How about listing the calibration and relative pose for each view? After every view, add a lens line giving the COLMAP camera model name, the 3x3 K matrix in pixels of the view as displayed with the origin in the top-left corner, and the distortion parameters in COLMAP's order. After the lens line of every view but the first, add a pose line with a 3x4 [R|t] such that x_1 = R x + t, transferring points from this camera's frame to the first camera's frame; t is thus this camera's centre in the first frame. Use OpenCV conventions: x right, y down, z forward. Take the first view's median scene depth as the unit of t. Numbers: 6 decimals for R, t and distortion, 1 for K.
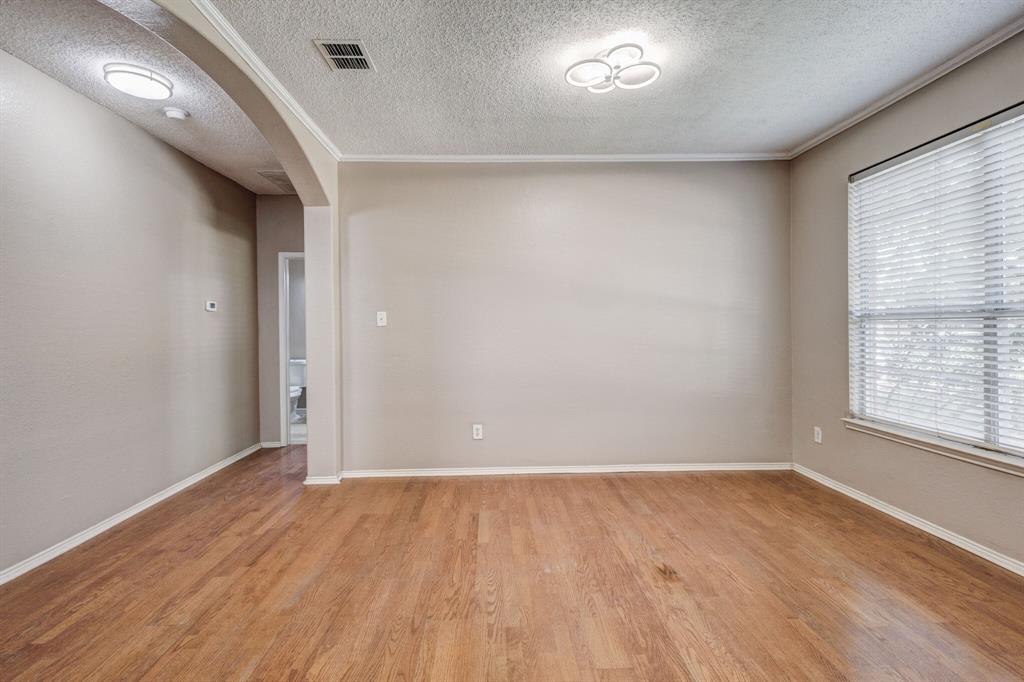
lens RADIAL K [[474.1, 0, 512.0], [0, 474.1, 341.0], [0, 0, 1]] dist [0.002383, -0.001143]
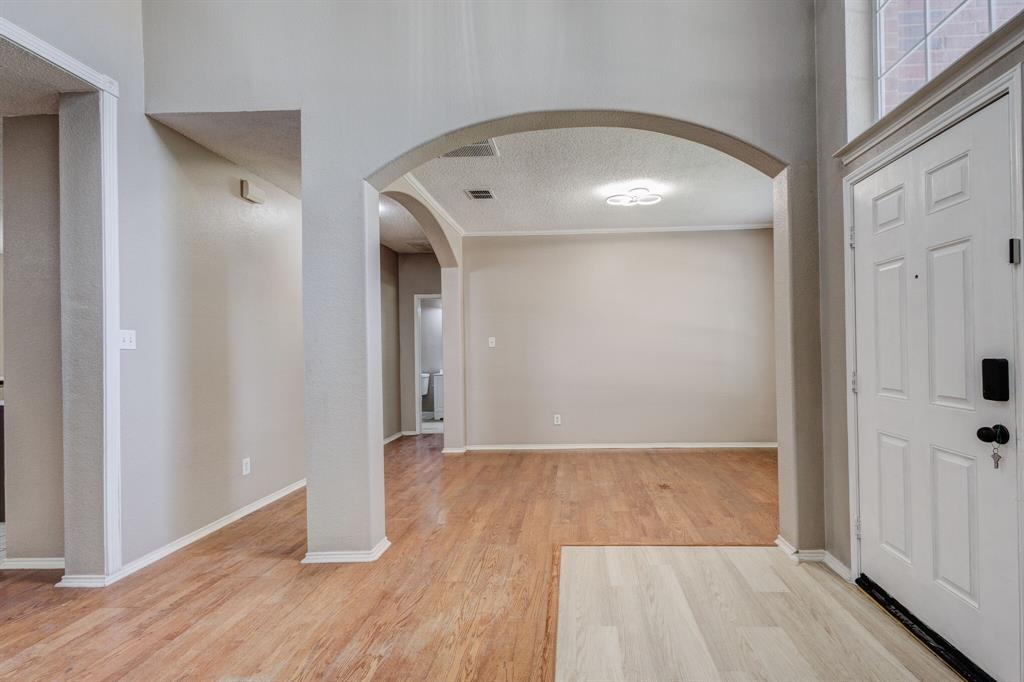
lens RADIAL K [[487.7, 0, 561.3], [0, 487.7, 346.1], [0, 0, 1]] dist [0.000015, -0.000285]
pose [[0.997510, -0.008286, -0.070031, 0.058412], [0.006126, 0.999501, -0.031000, 0.017996], [0.070253, 0.030493, 0.997063, -0.622018]]
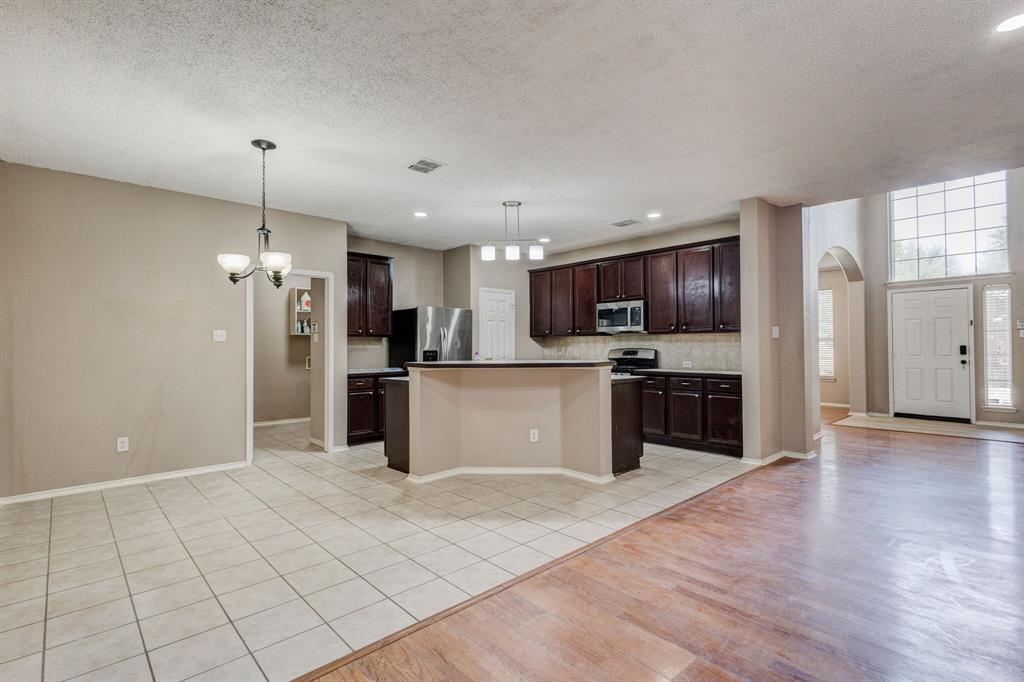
lens RADIAL K [[482.2, 0, 512.0], [0, 482.2, 341.0], [0, 0, 1]] dist [0.002540, 0.000167]
pose [[0.757228, 0.010713, 0.653063, -2.577552], [0.017923, 0.999148, -0.037173, 0.043161], [-0.652905, 0.039853, 0.756391, -0.408975]]
